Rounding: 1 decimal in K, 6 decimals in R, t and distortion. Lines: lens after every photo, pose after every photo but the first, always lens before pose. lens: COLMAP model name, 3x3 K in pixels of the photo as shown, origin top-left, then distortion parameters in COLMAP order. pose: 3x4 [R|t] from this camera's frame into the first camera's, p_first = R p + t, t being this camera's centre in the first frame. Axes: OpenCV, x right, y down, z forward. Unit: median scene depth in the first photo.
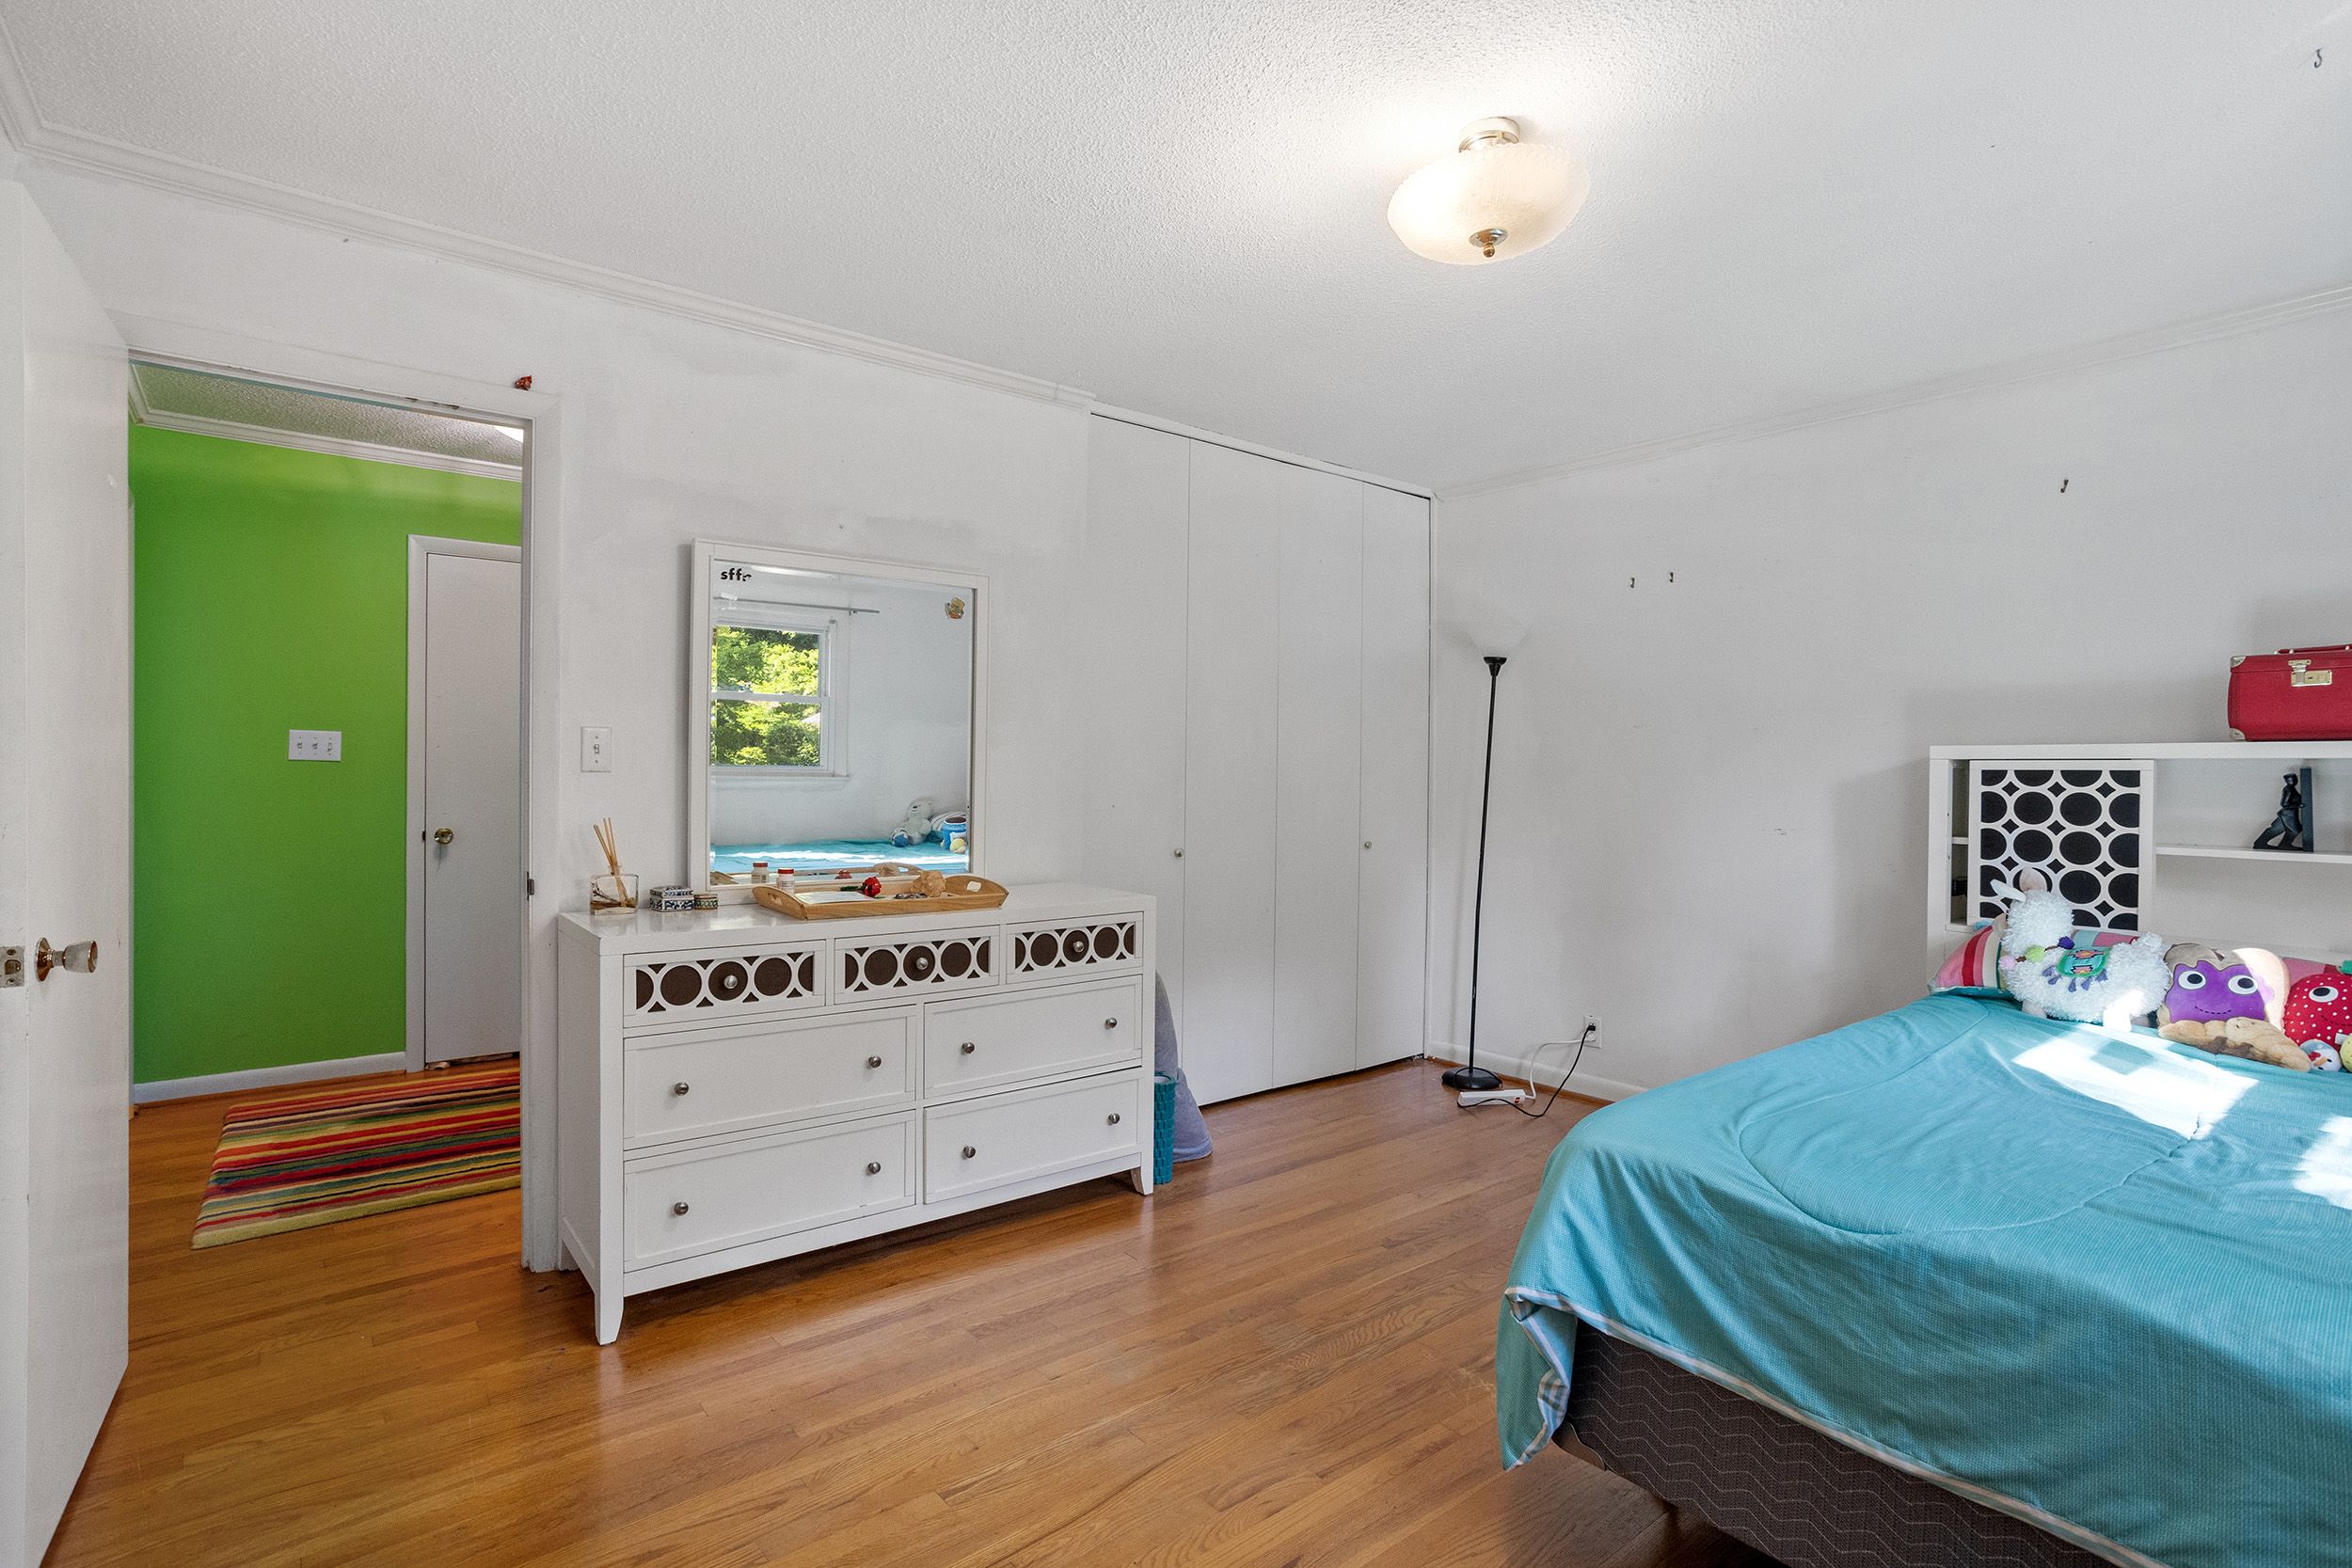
lens RADIAL K [[1139.9, 0, 1176.9], [0, 1139.9, 786.0], [0, 0, 1]] dist [-0.015096, 0.003559]
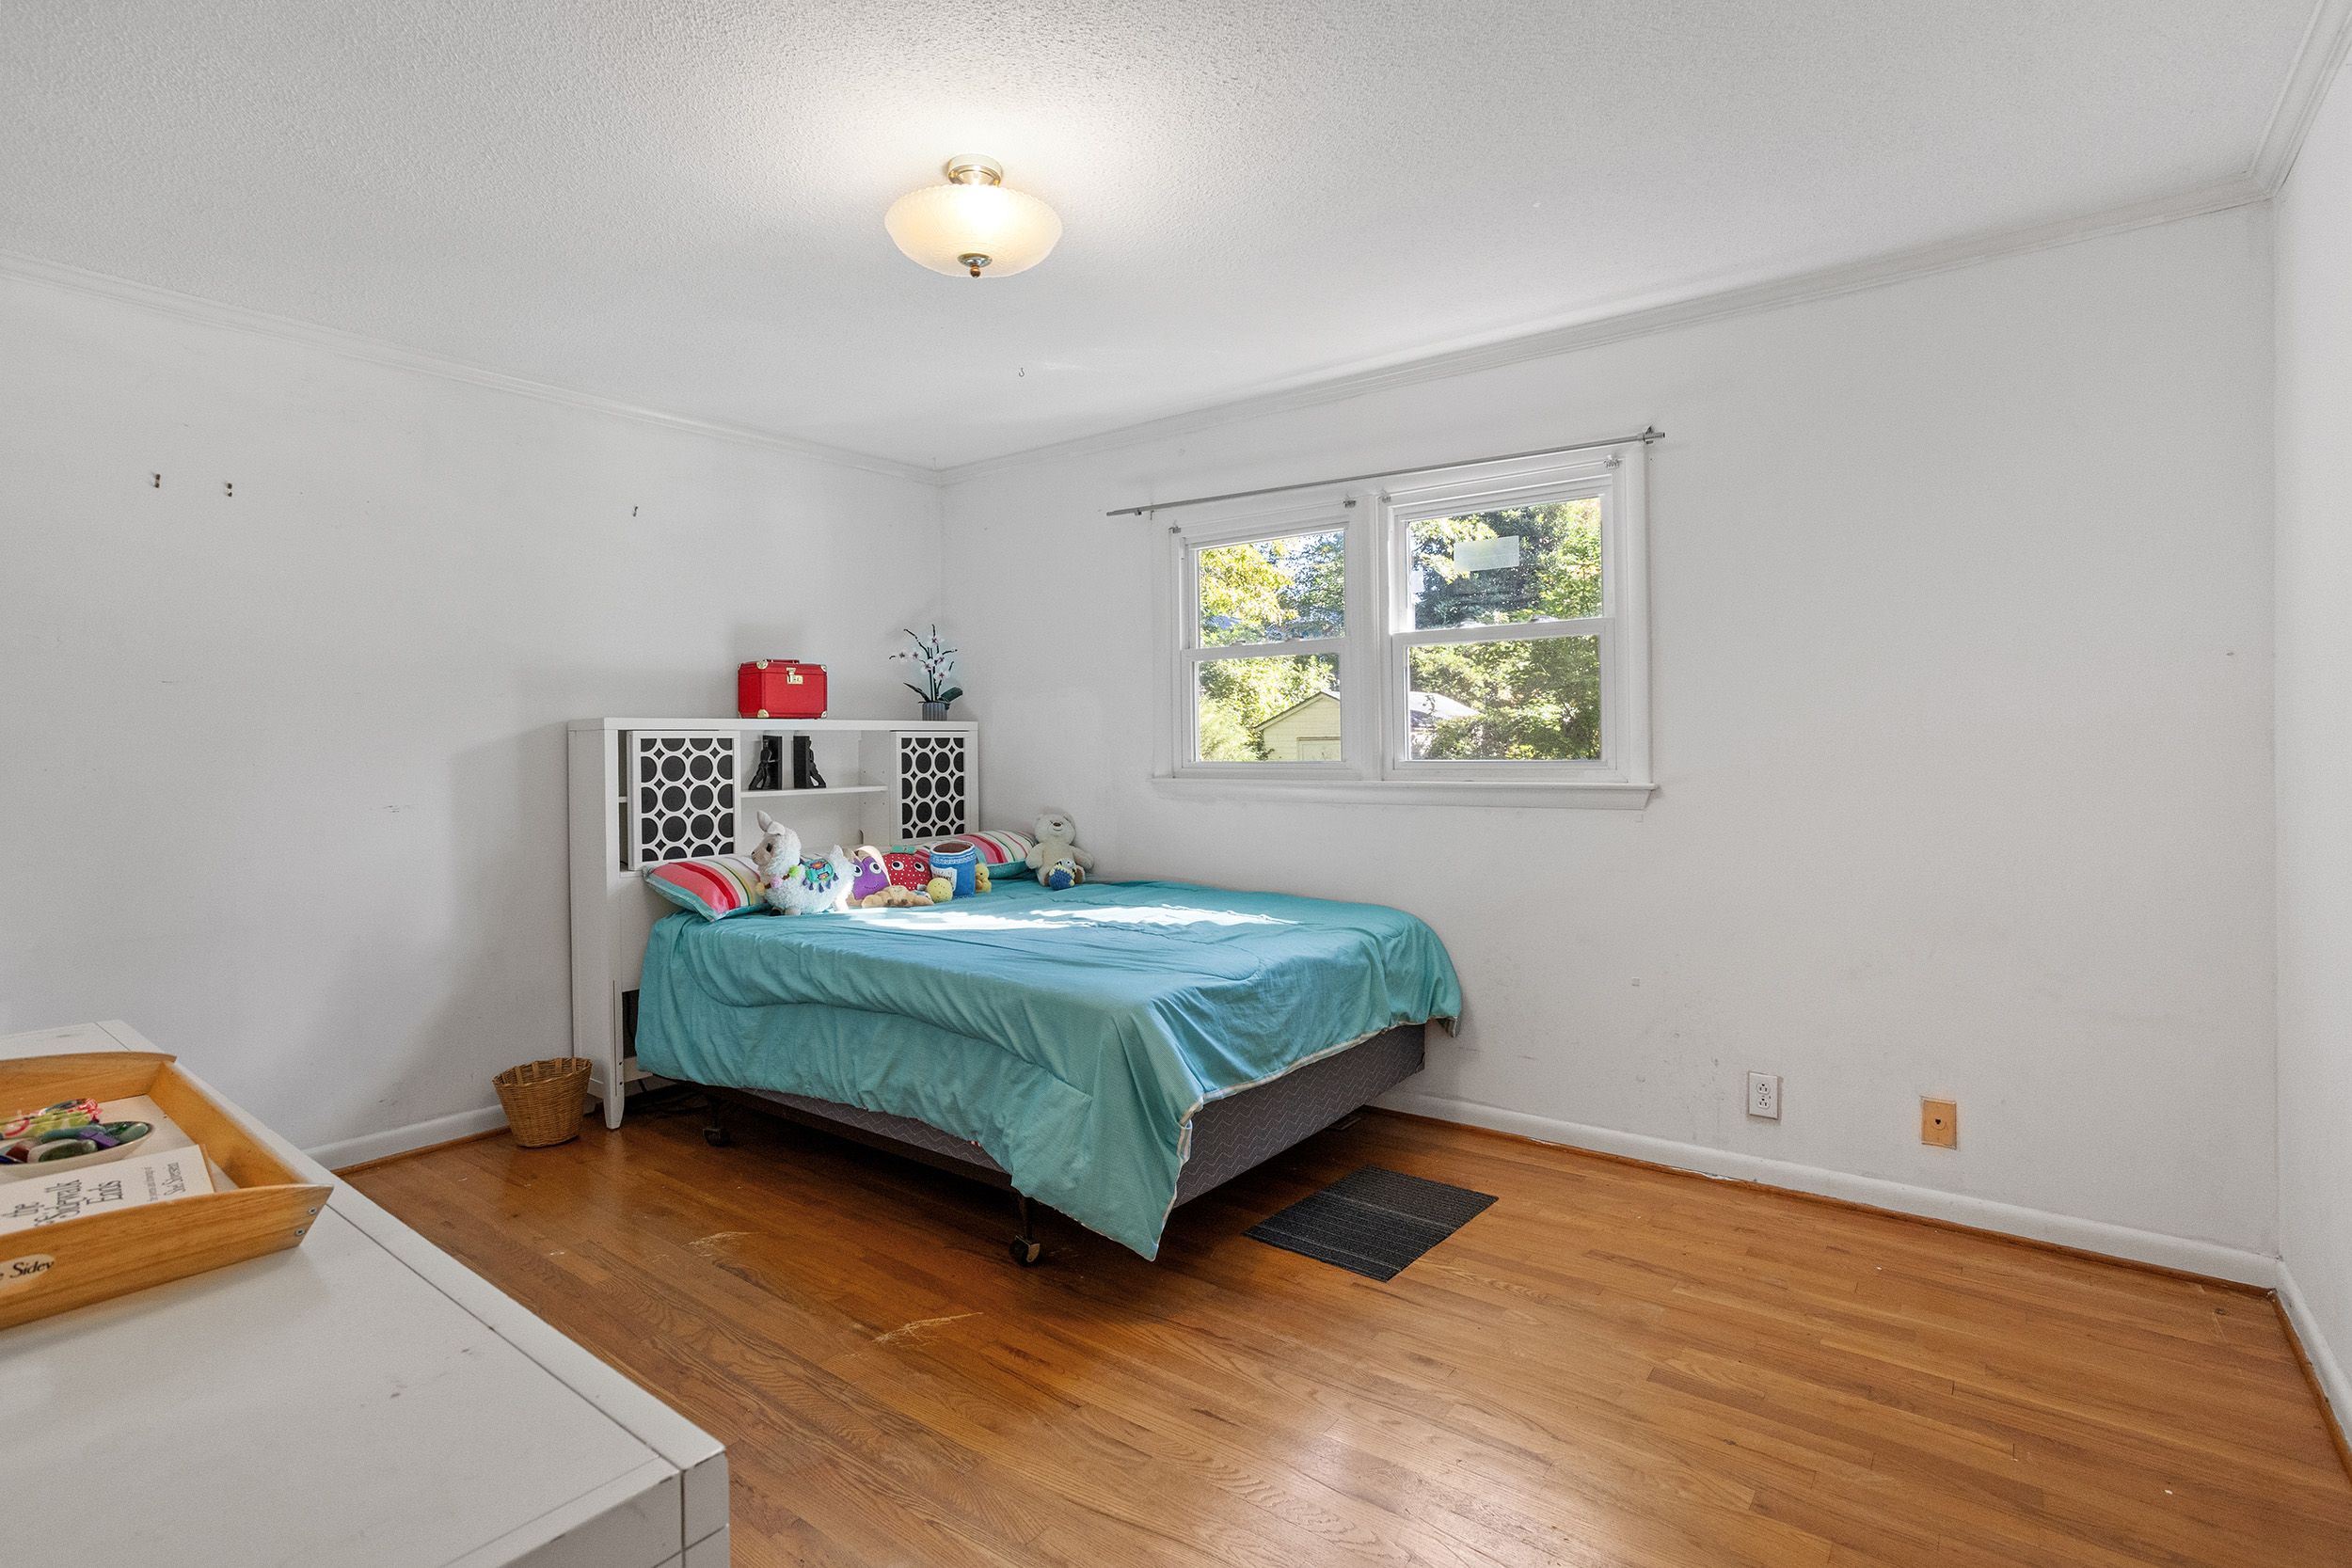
lens RADIAL K [[1139.9, 0, 1182.0], [0, 1139.9, 730.3], [0, 0, 1]] dist [-0.015096, 0.003559]
pose [[-0.228290, 0.002819, 0.973589, -0.634481], [0.017272, 0.999850, 0.001155, -0.015509], [-0.973440, 0.017079, -0.228304, 0.776068]]
